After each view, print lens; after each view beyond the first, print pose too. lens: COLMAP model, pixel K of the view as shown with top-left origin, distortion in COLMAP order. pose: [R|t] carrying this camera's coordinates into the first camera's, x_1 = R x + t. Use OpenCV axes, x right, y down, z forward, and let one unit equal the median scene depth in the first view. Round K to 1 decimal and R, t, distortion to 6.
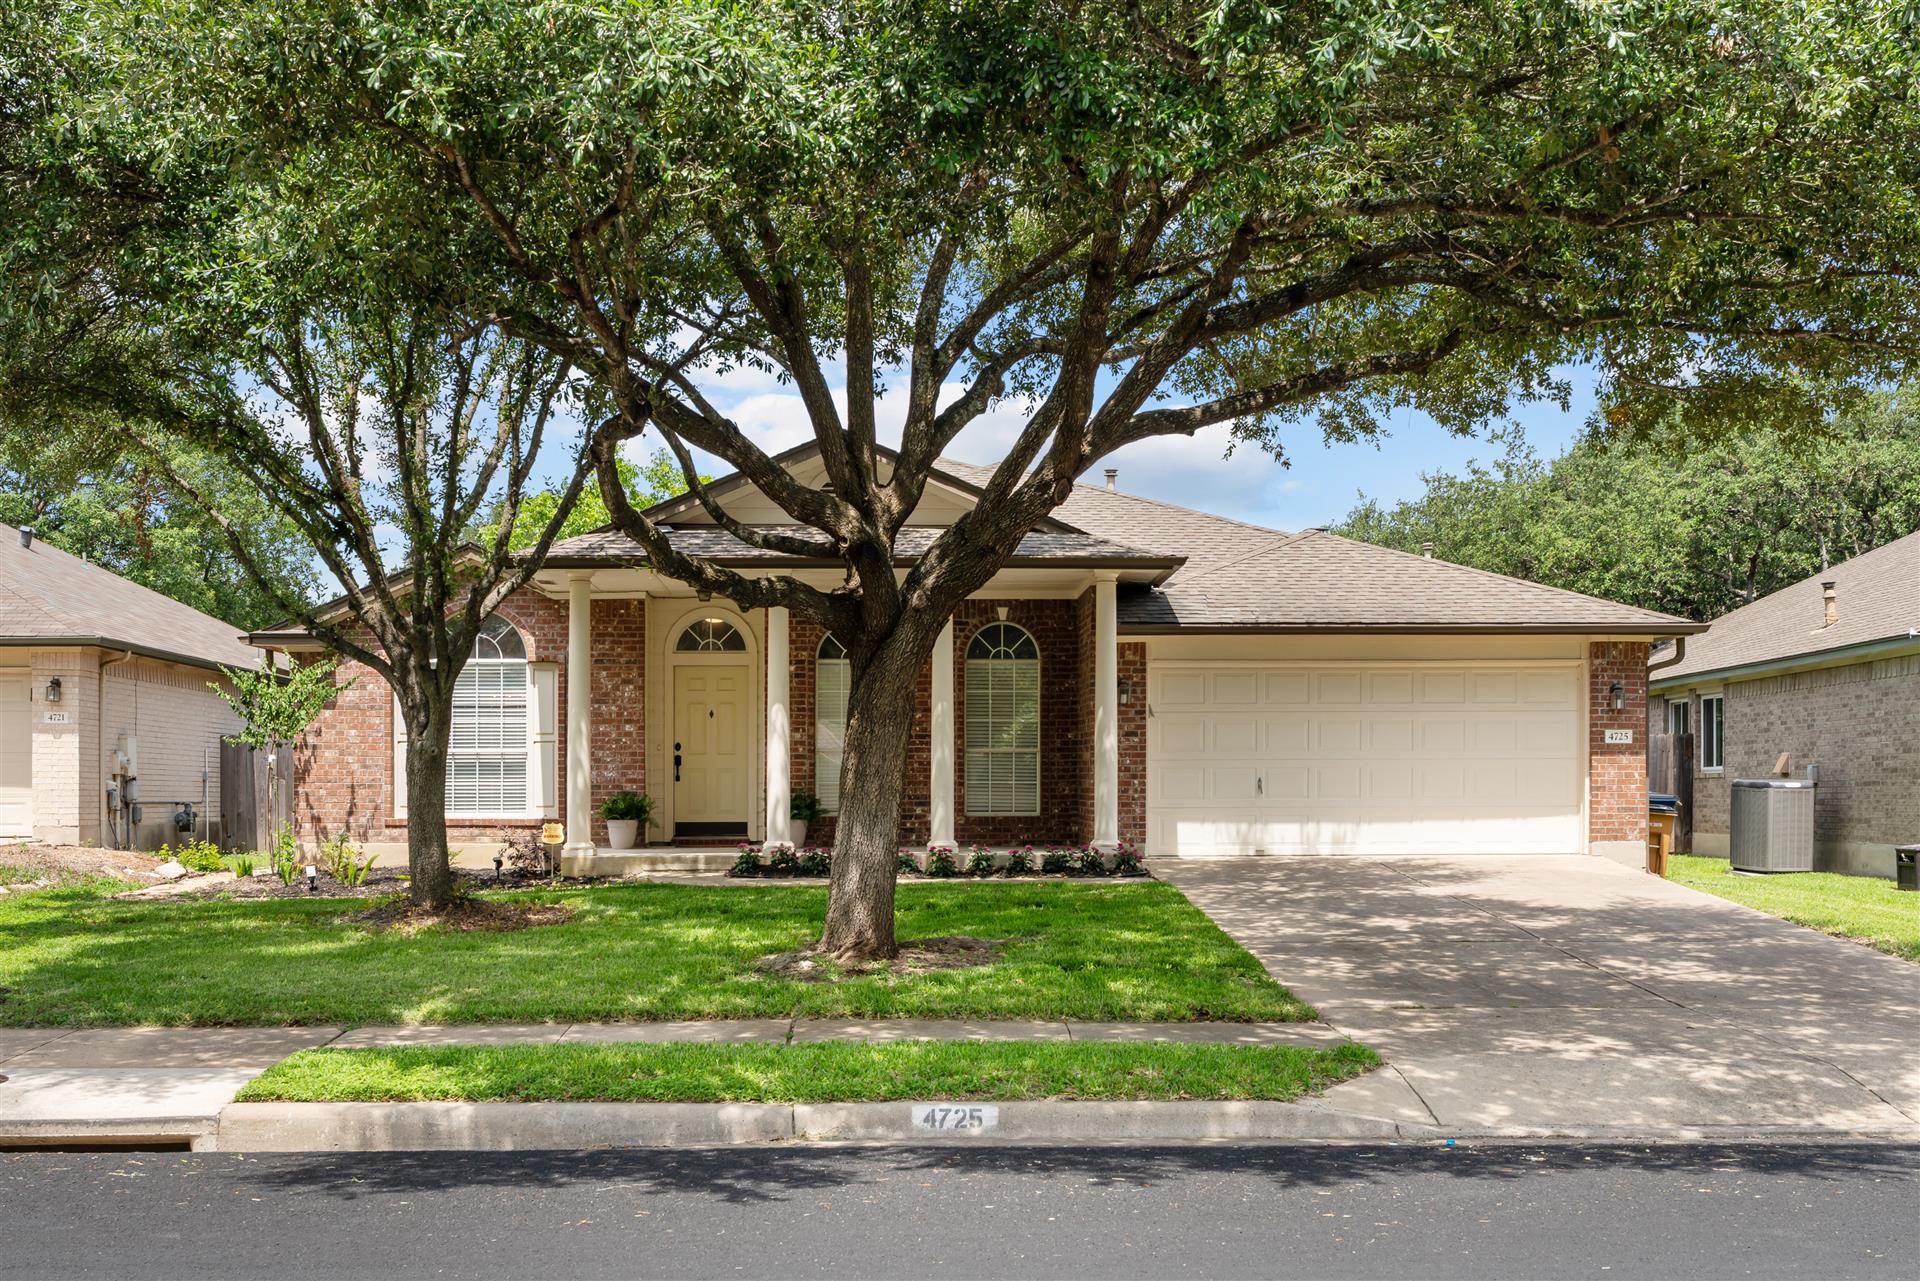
lens RADIAL K [[1712.5, 0, 935.0], [0, 1712.5, 756.0], [0, 0, 1]] dist [0.058812, 0.004552]
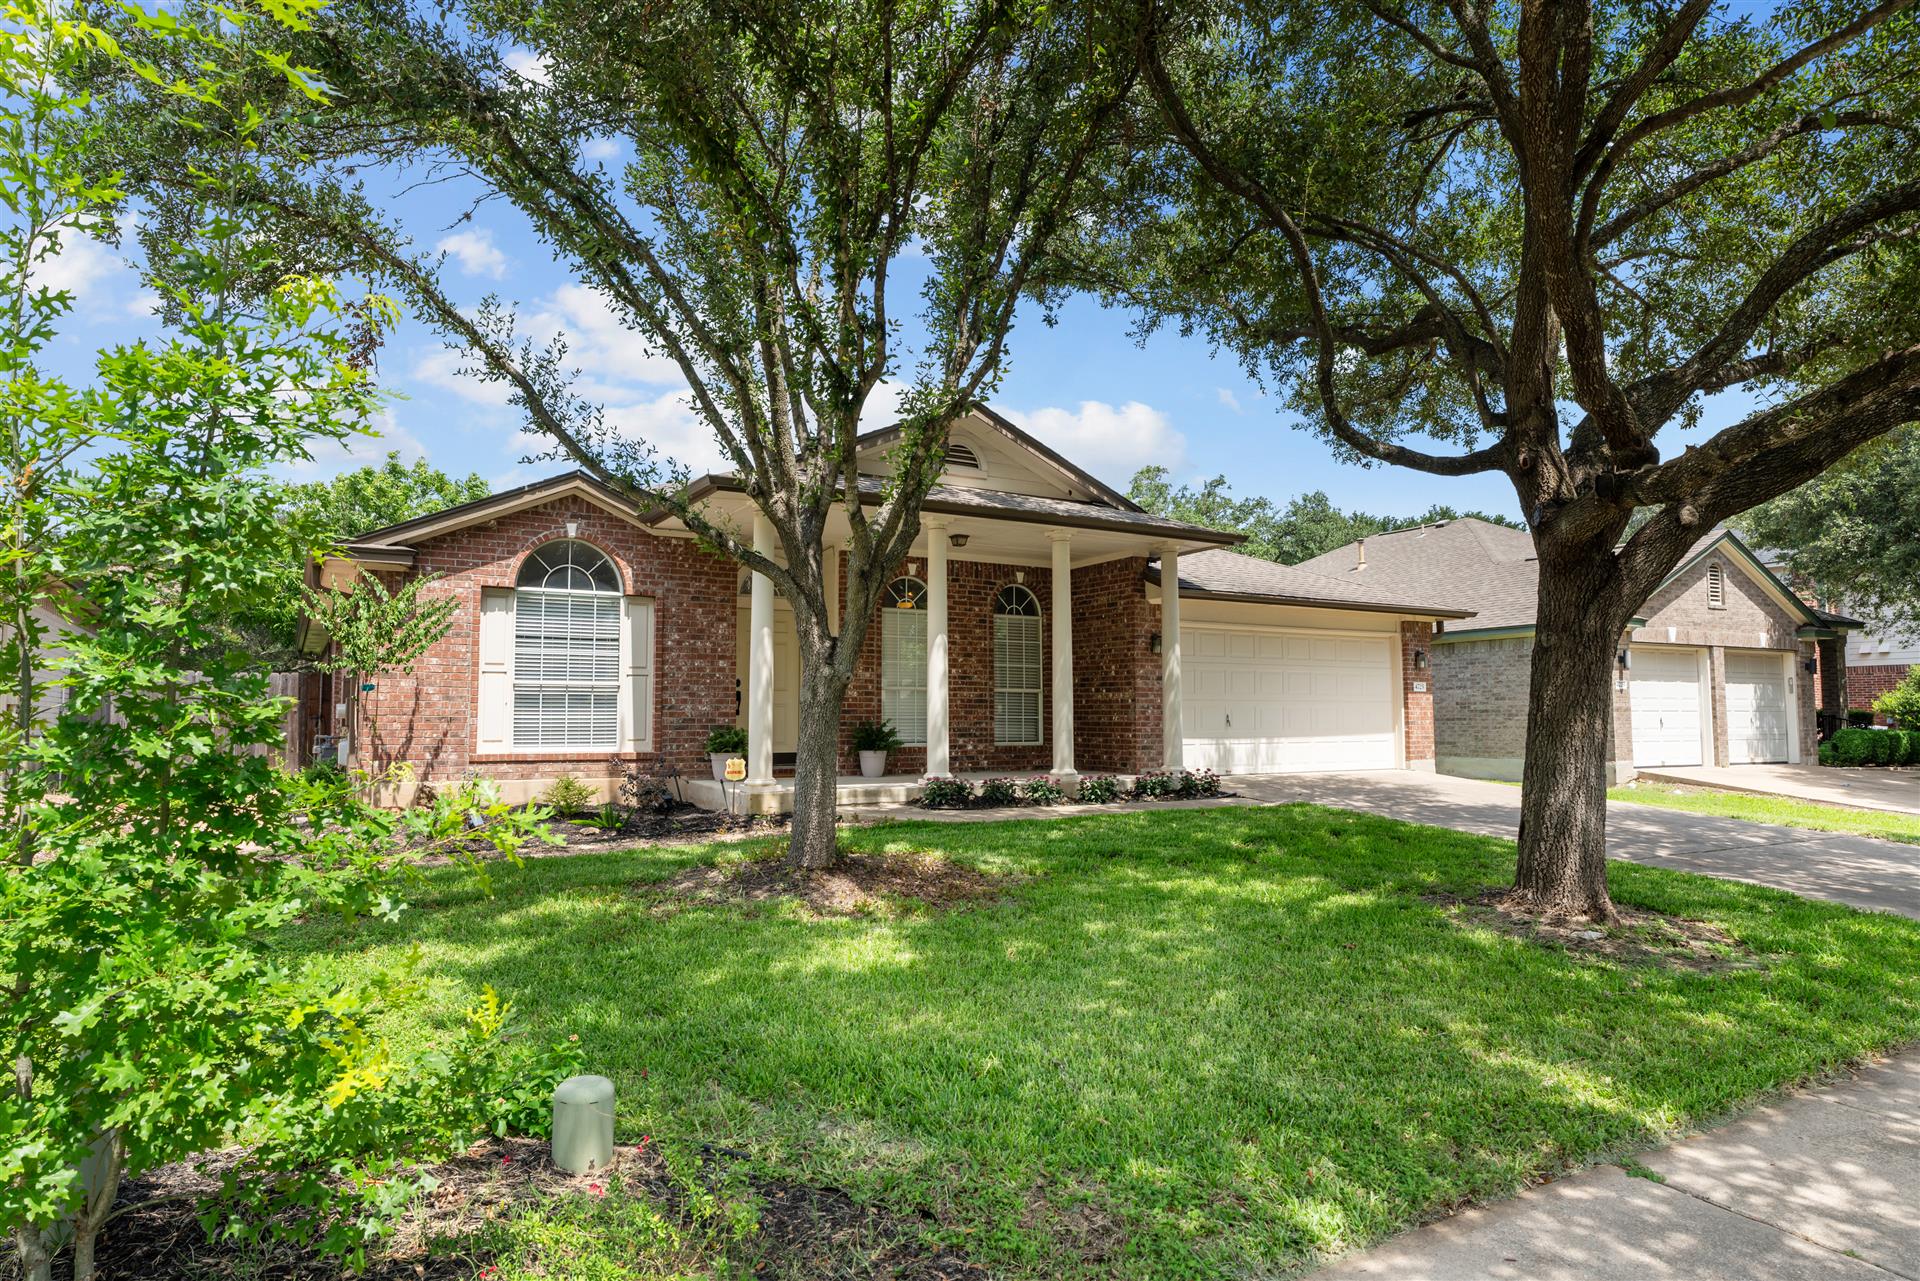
lens RADIAL K [[1045.6, 0, 960.0], [0, 1045.6, 640.5], [0, 0, 1]] dist [0.000333, 0.000337]
pose [[0.886575, 0.035928, 0.461187, -0.348555], [-0.007095, 0.997918, -0.064103, 0.009478], [-0.462530, 0.053560, 0.884984, 0.376918]]
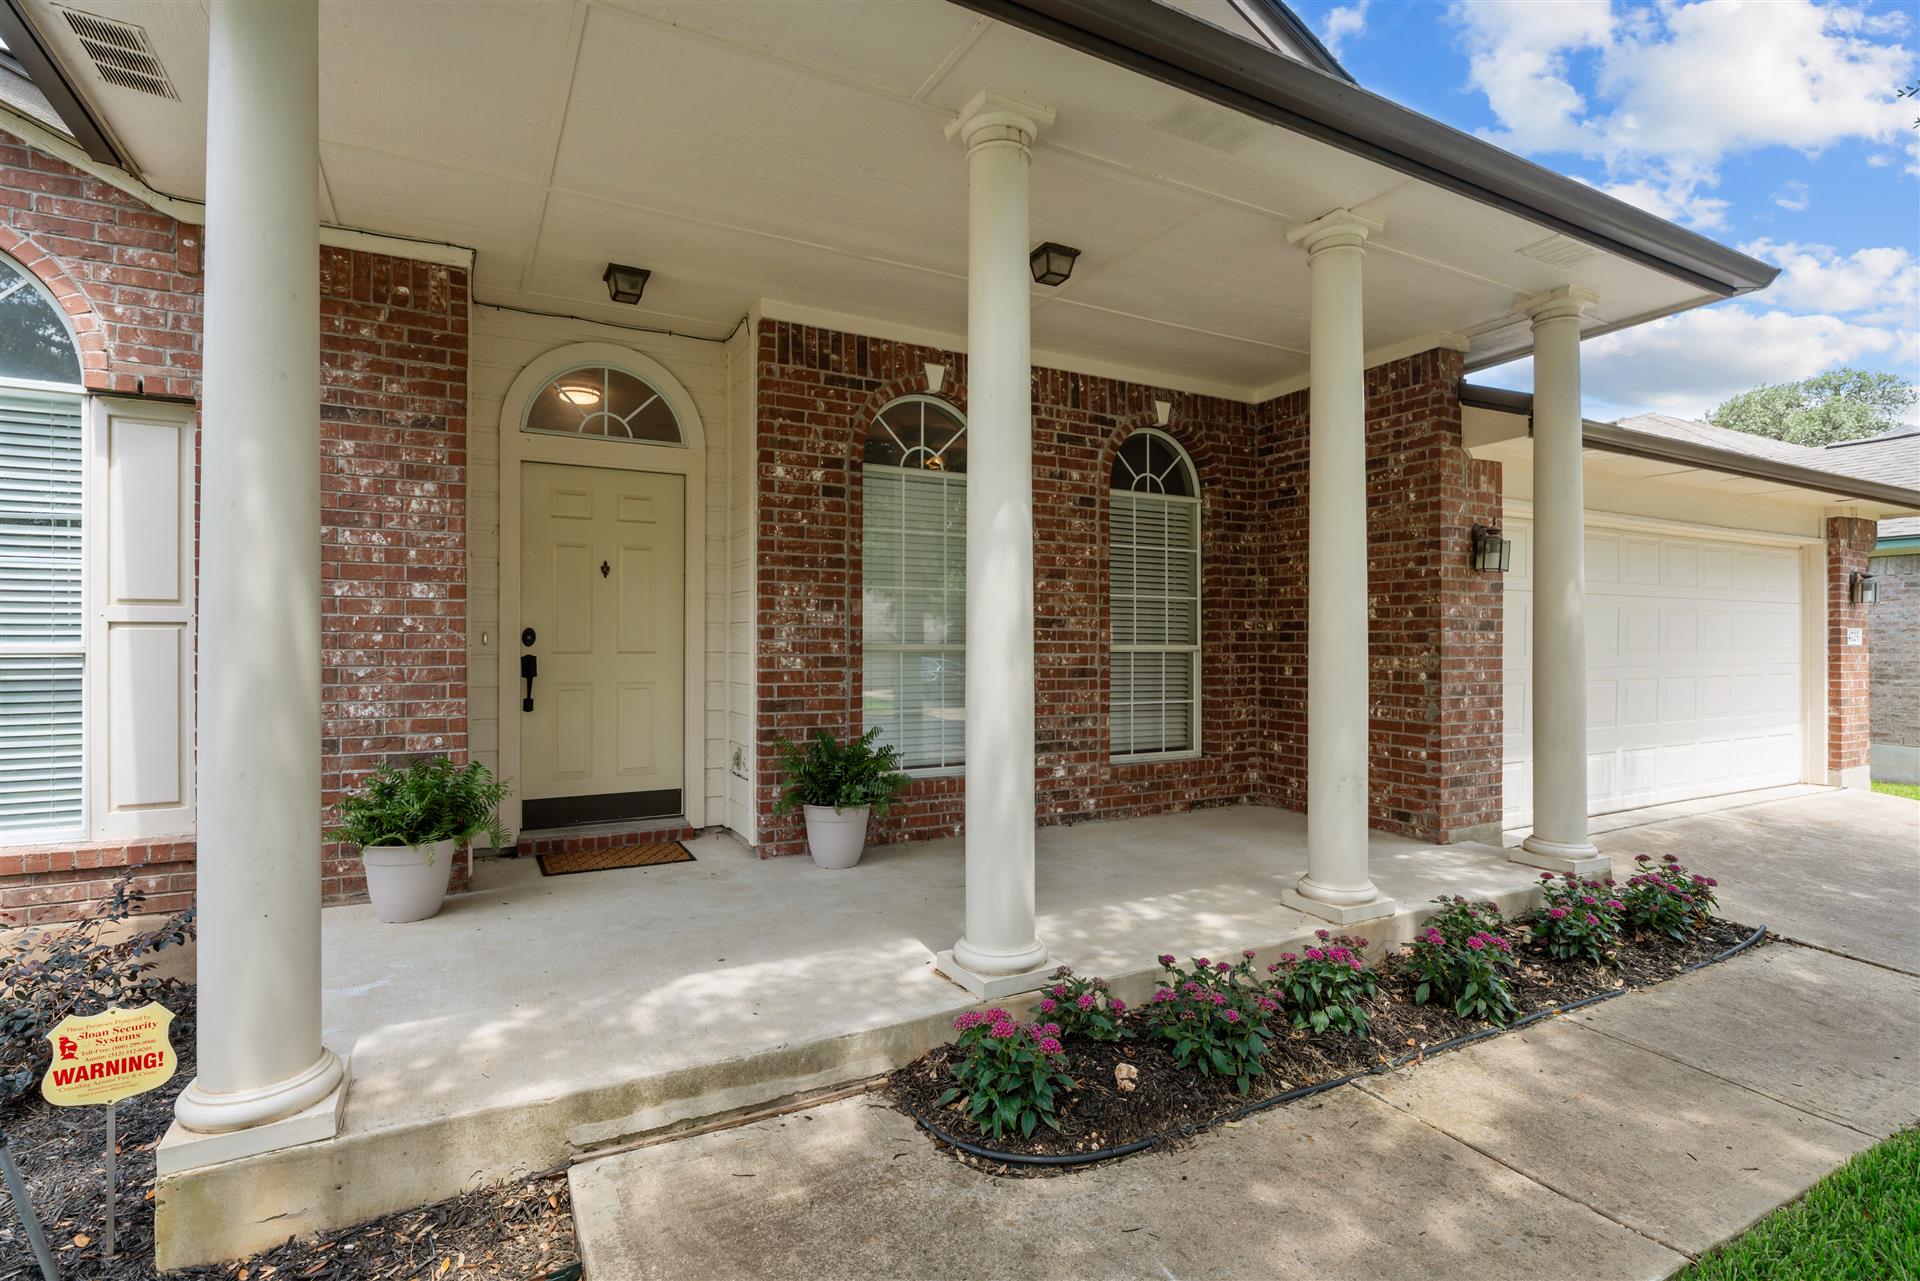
lens RADIAL K [[908.4, 0, 958.8], [0, 908.4, 644.9], [0, 0, 1]] dist [-0.009276, 0.000607]
pose [[0.905136, 0.003980, 0.425103, -0.157669], [-0.011587, 0.999816, 0.015311, -0.008801], [-0.424963, -0.018784, 0.905016, 0.772449]]
